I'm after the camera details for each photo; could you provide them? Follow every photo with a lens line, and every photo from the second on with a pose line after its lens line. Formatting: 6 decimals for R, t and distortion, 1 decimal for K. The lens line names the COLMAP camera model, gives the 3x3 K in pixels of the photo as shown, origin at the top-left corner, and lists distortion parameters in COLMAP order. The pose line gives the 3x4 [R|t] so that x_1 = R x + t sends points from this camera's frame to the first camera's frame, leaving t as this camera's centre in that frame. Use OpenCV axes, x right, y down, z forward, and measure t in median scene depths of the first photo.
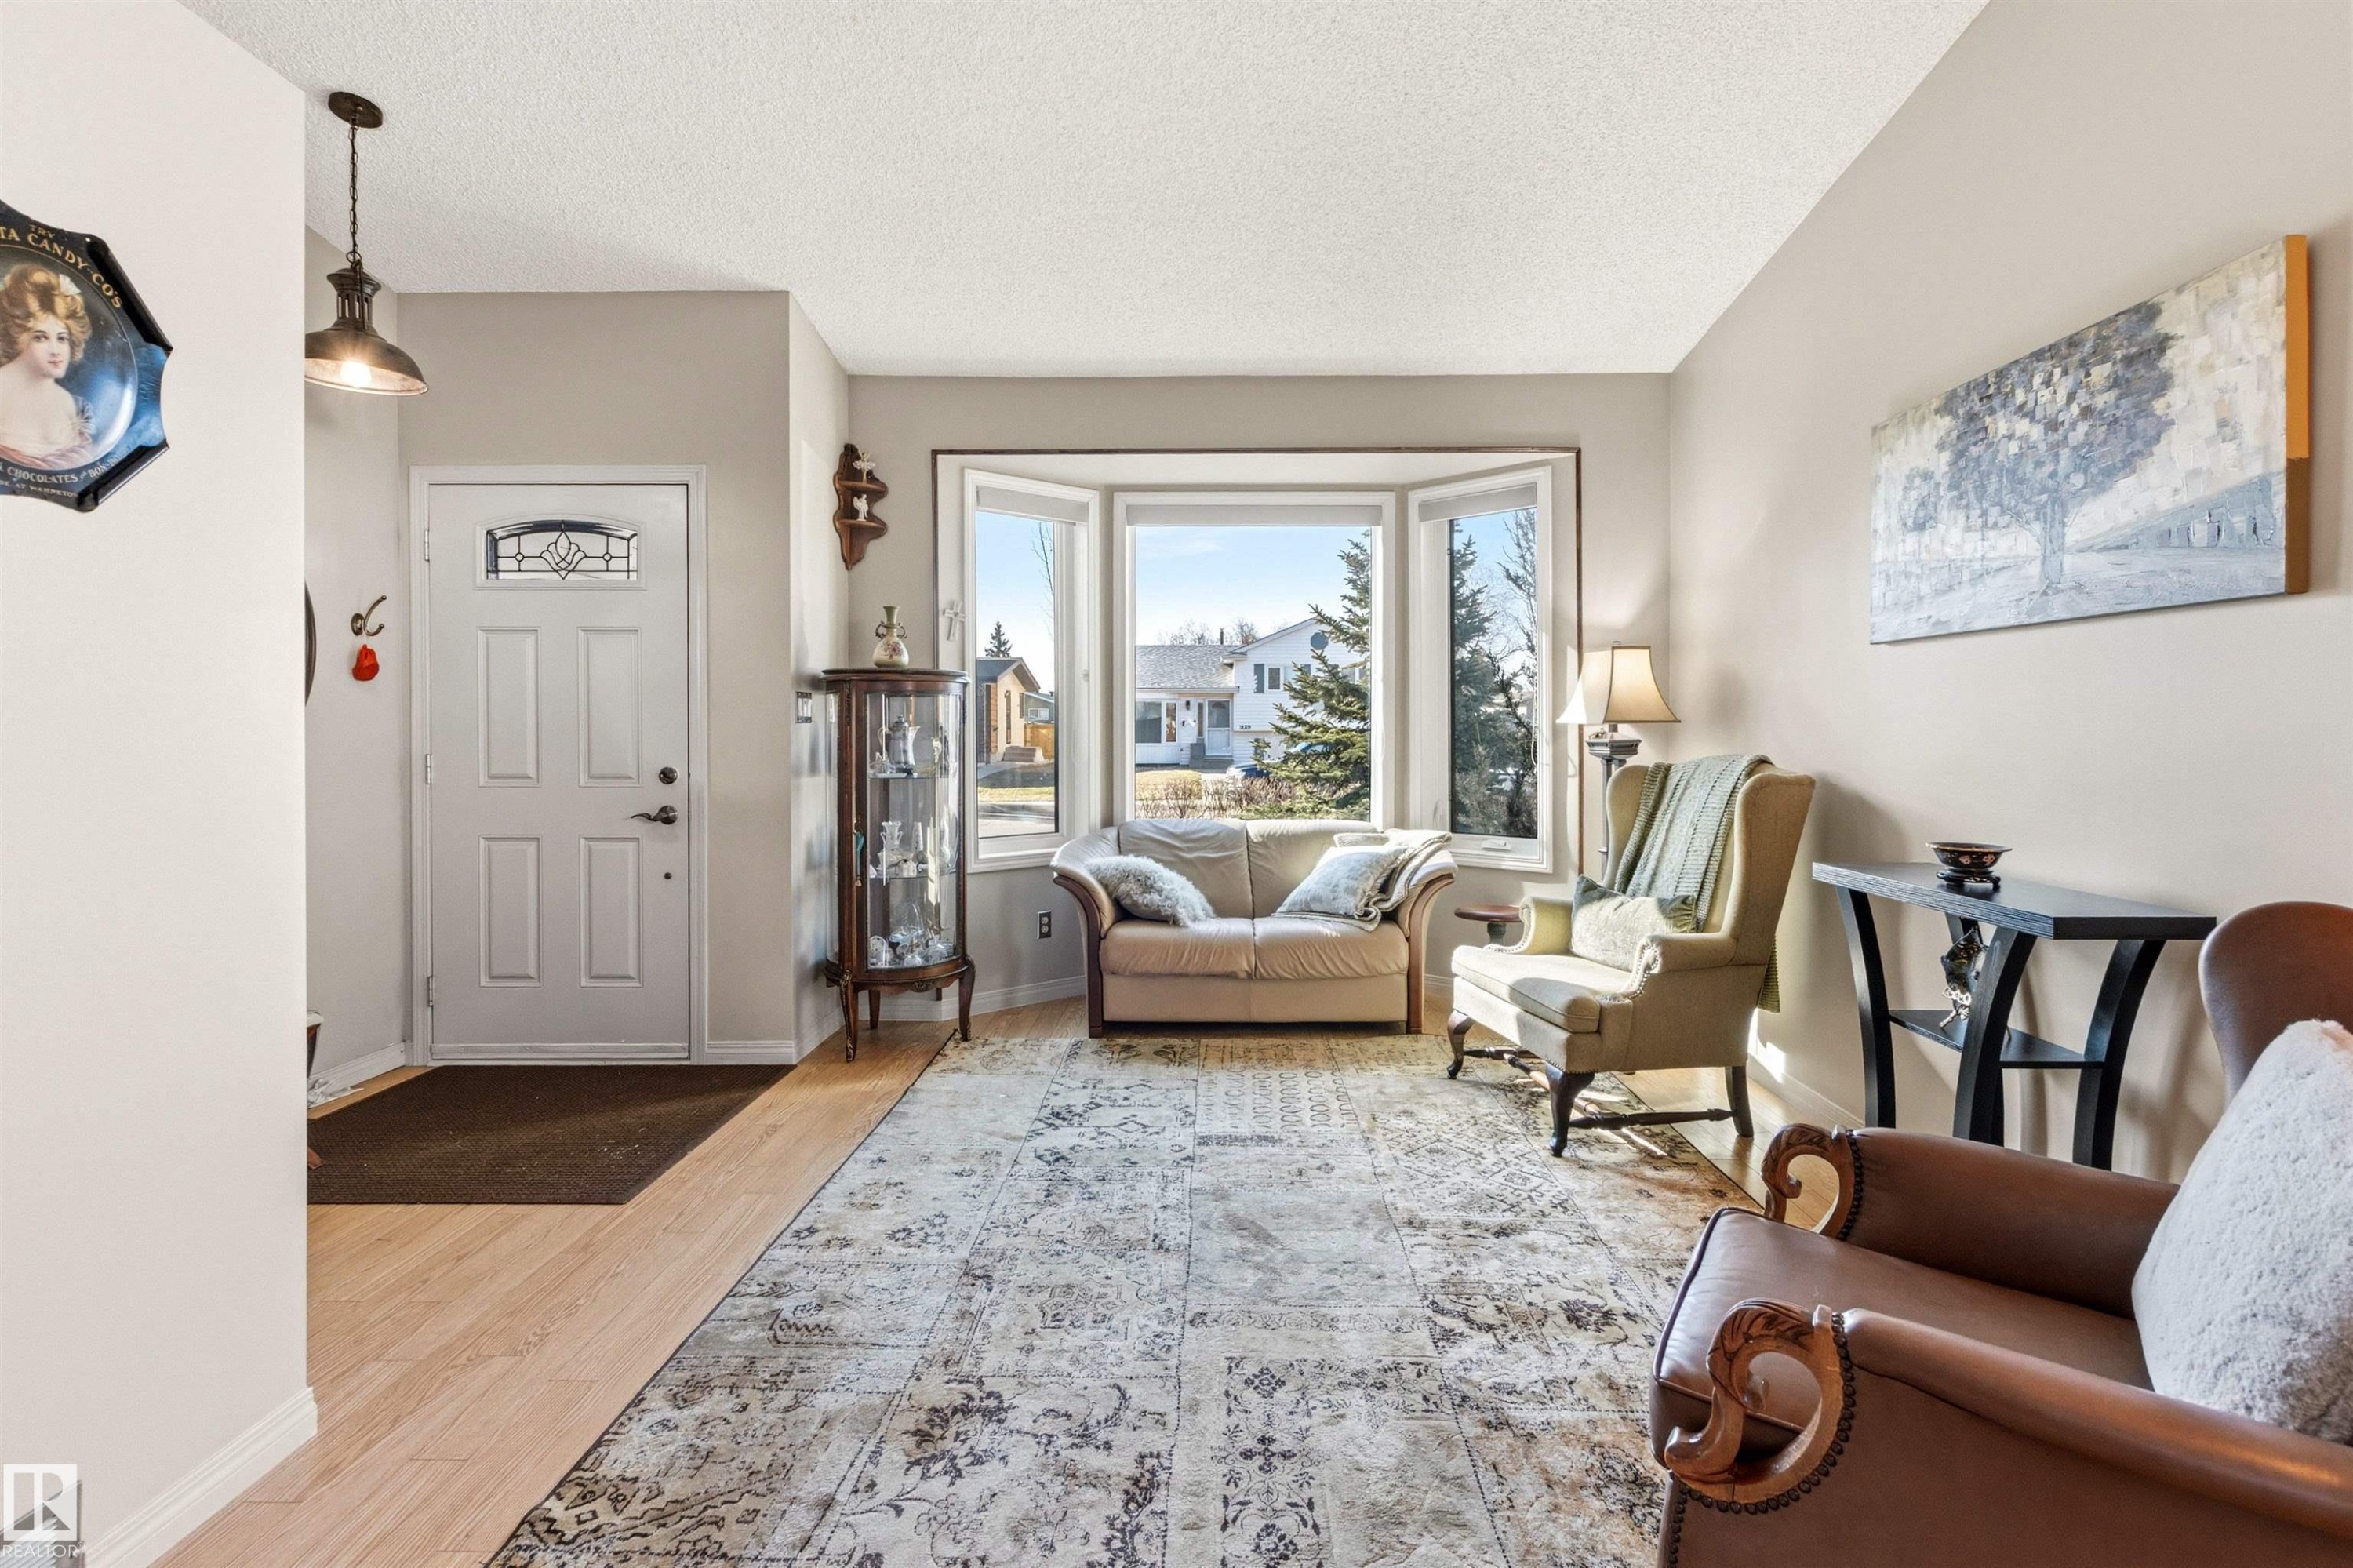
lens RADIAL K [[1086.1, 0, 1199.9], [0, 1086.1, 731.8], [0, 0, 1]] dist [0.002080, -0.000261]
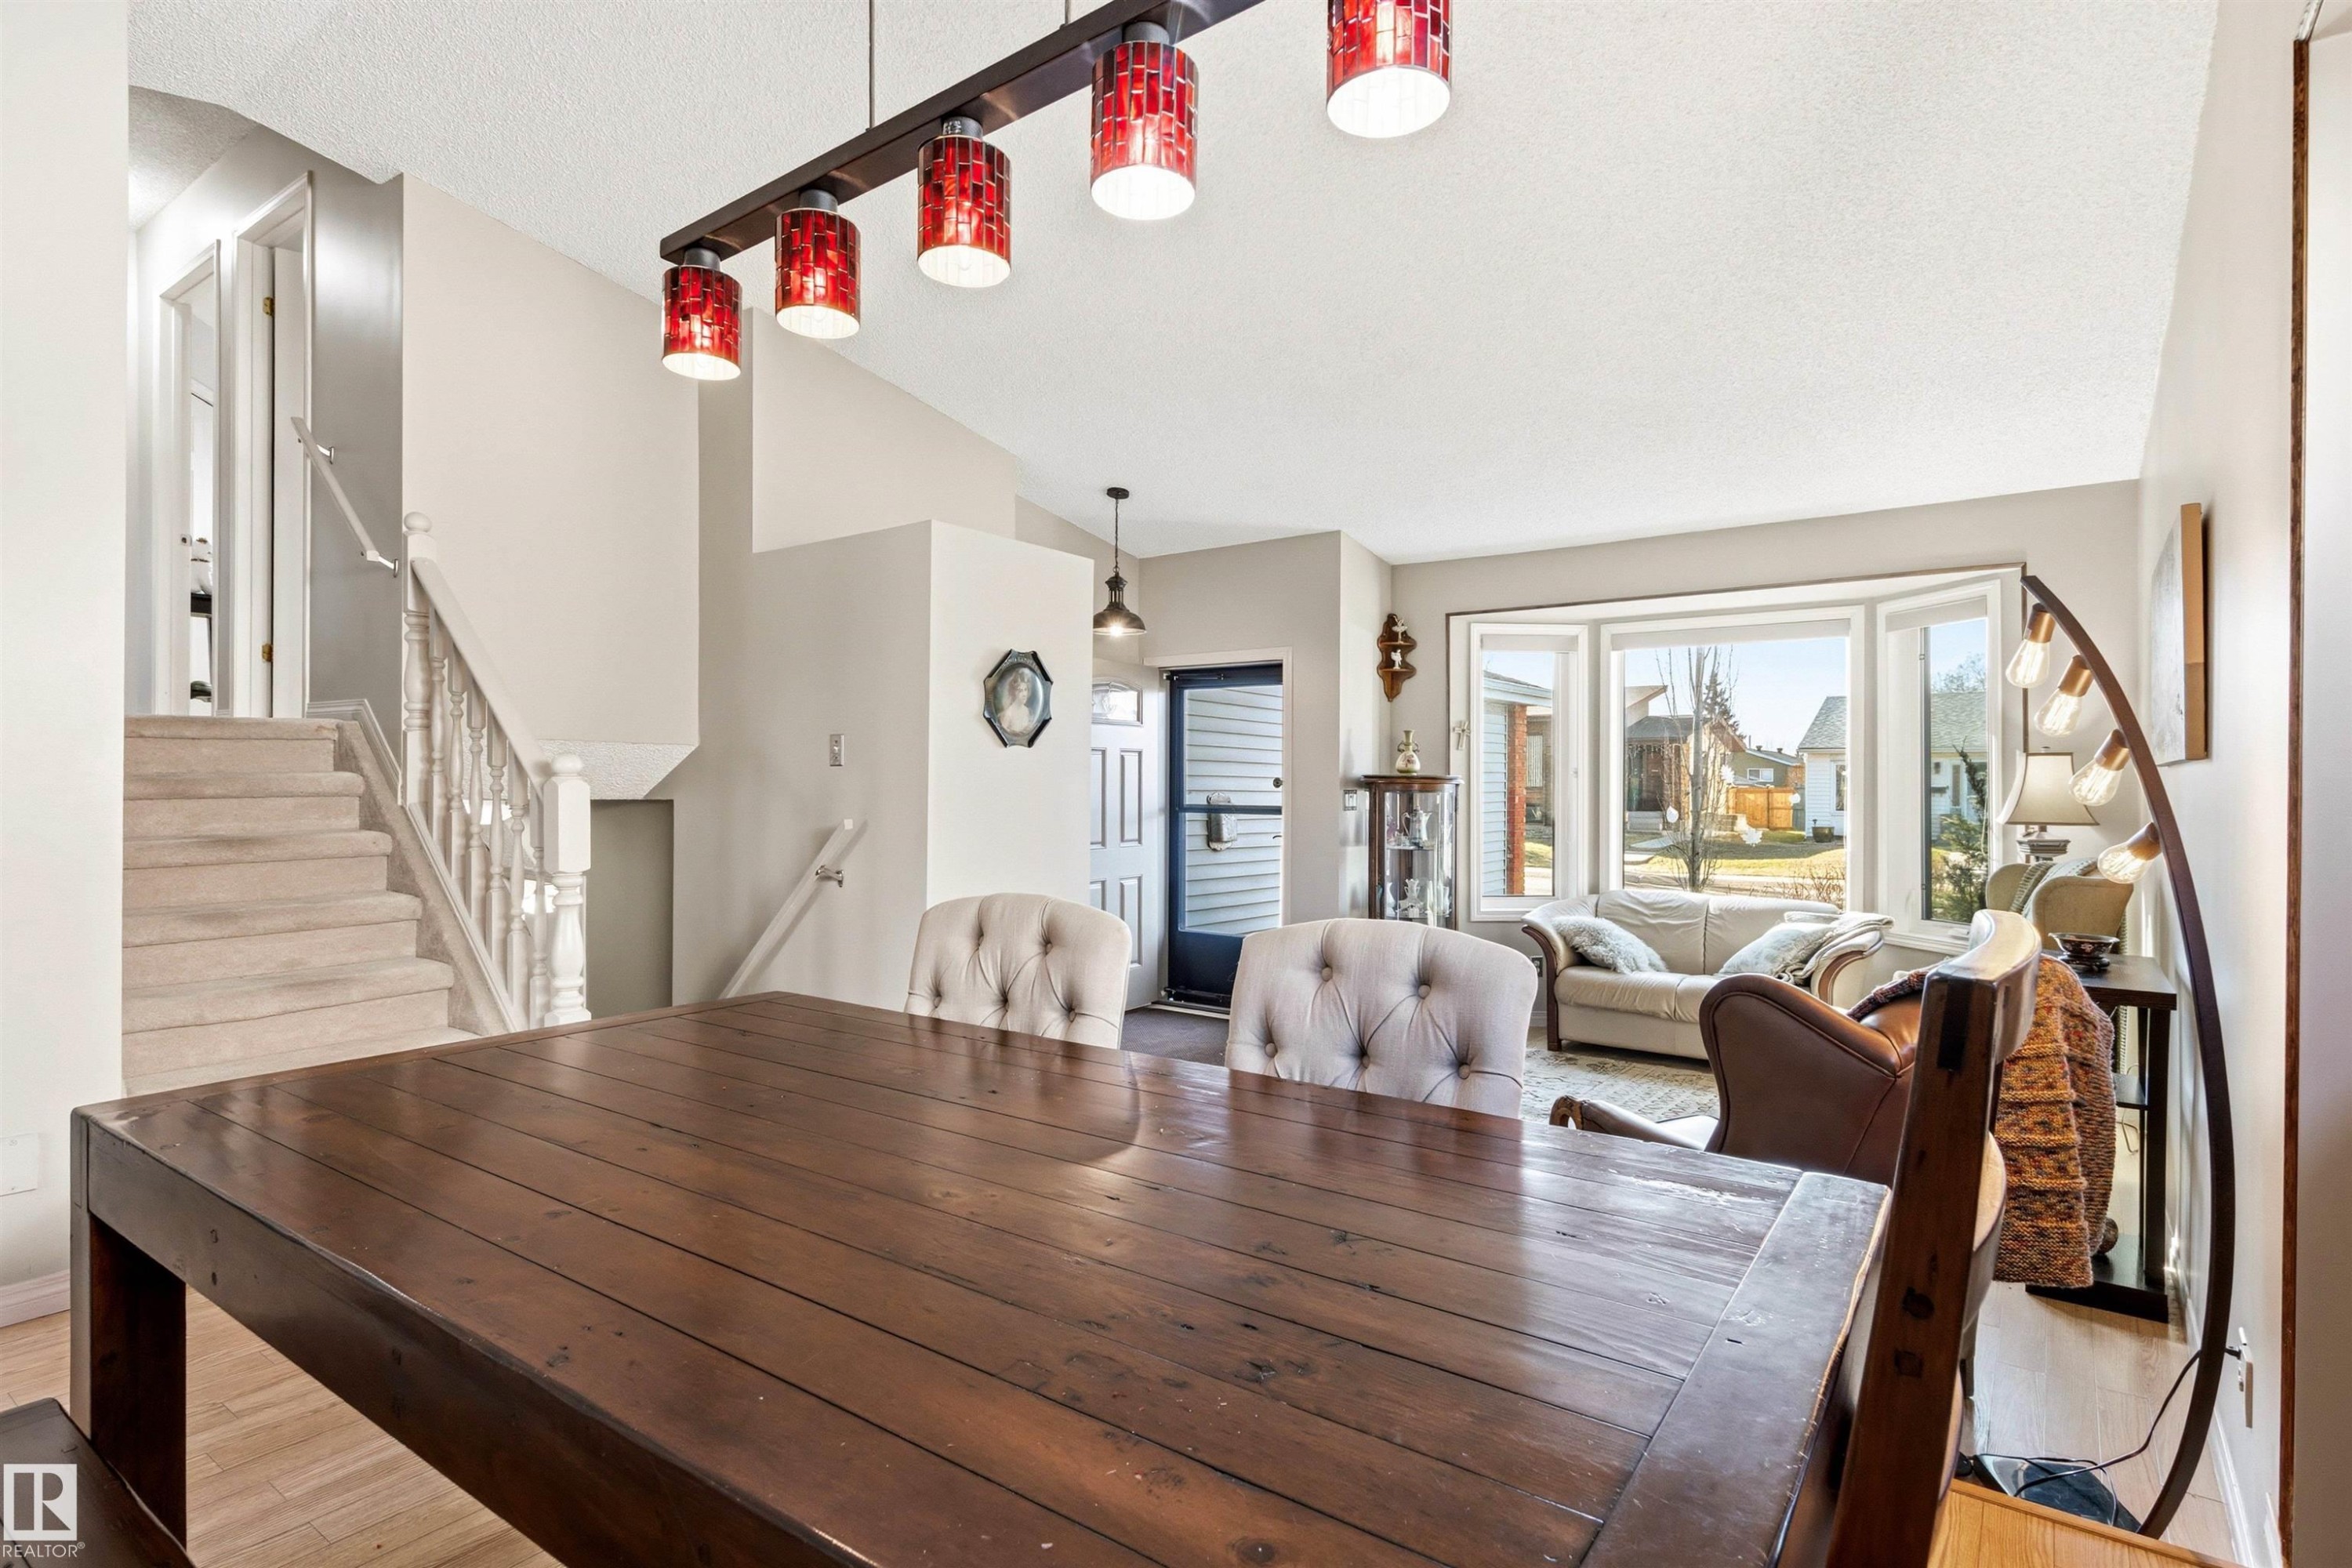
lens RADIAL K [[1169.8, 0, 1176.6], [0, 1169.8, 788.9], [0, 0, 1]] dist [-0.000572, 0.000097]
pose [[0.809761, 0.009010, -0.586690, 0.436014], [-0.010822, 0.999941, 0.000420, -0.039953], [0.586660, 0.006009, 0.809811, -0.505718]]
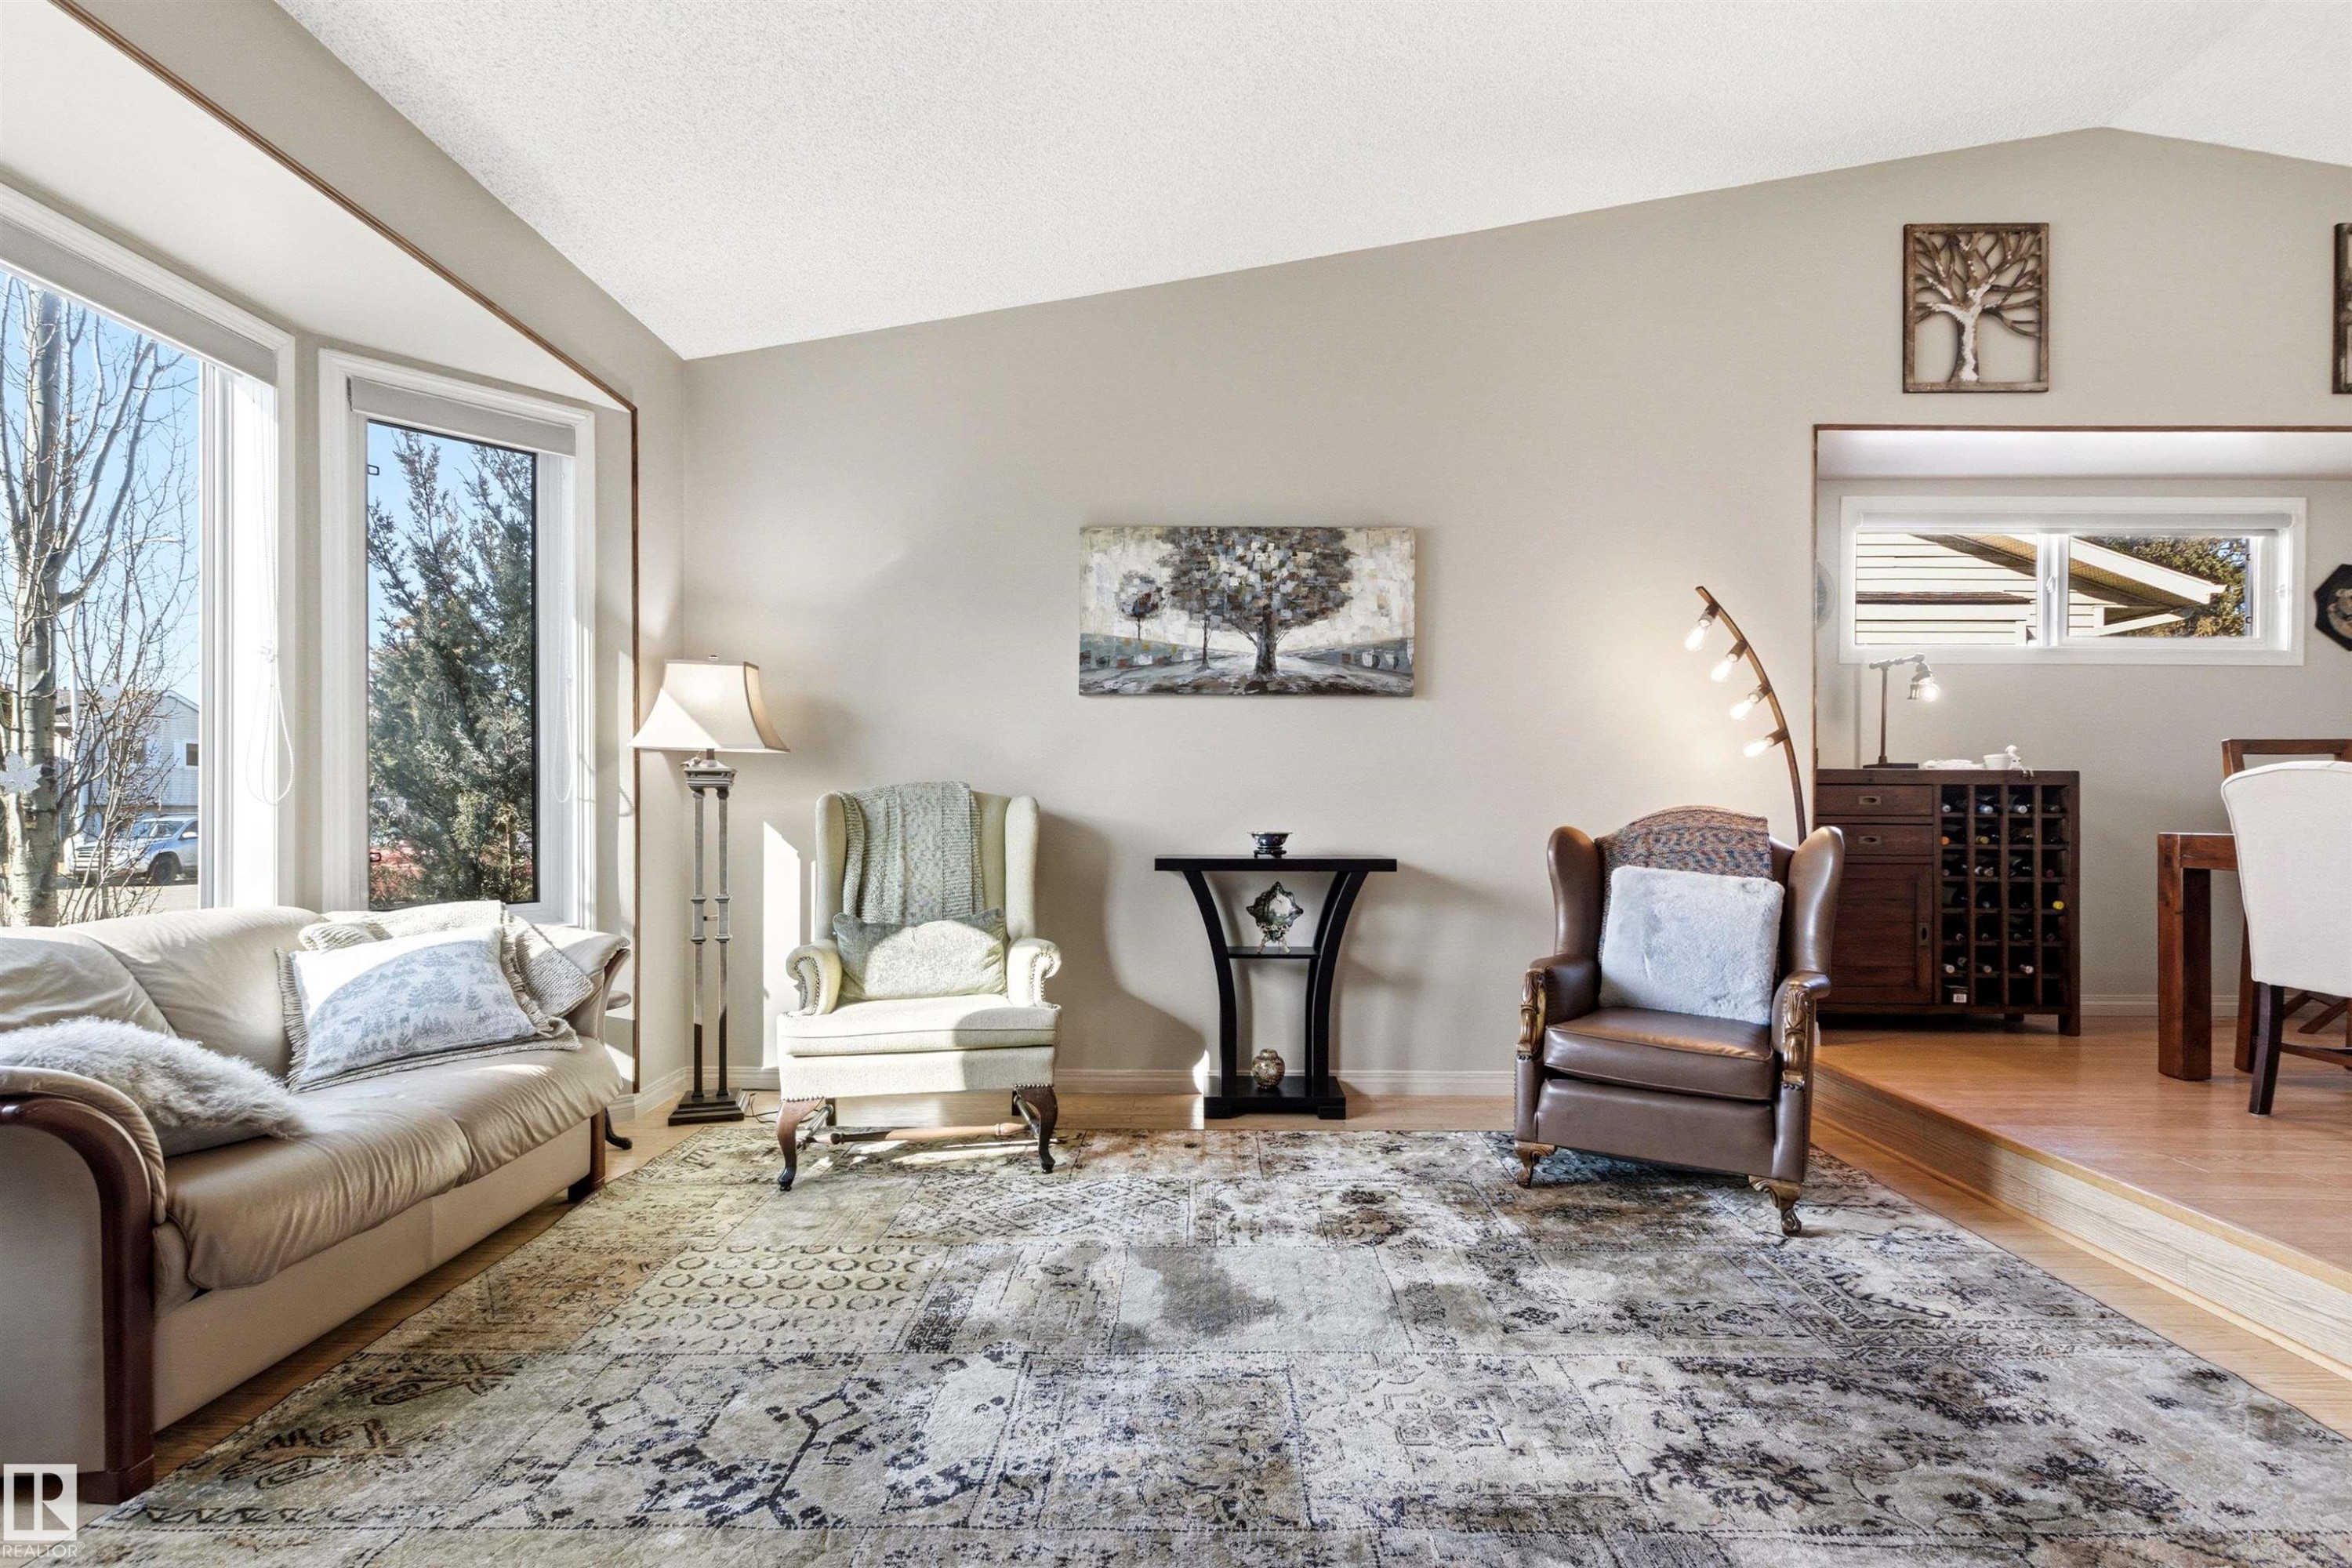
lens RADIAL K [[1085.6, 0, 1174.7], [0, 1085.6, 807.9], [0, 0, 1]] dist [0.002080, -0.000261]
pose [[0.013106, 0.002551, 0.999911, -0.559276], [-0.000688, 0.999997, -0.002542, 0.047670], [-0.999914, -0.000654, 0.013108, 0.723315]]
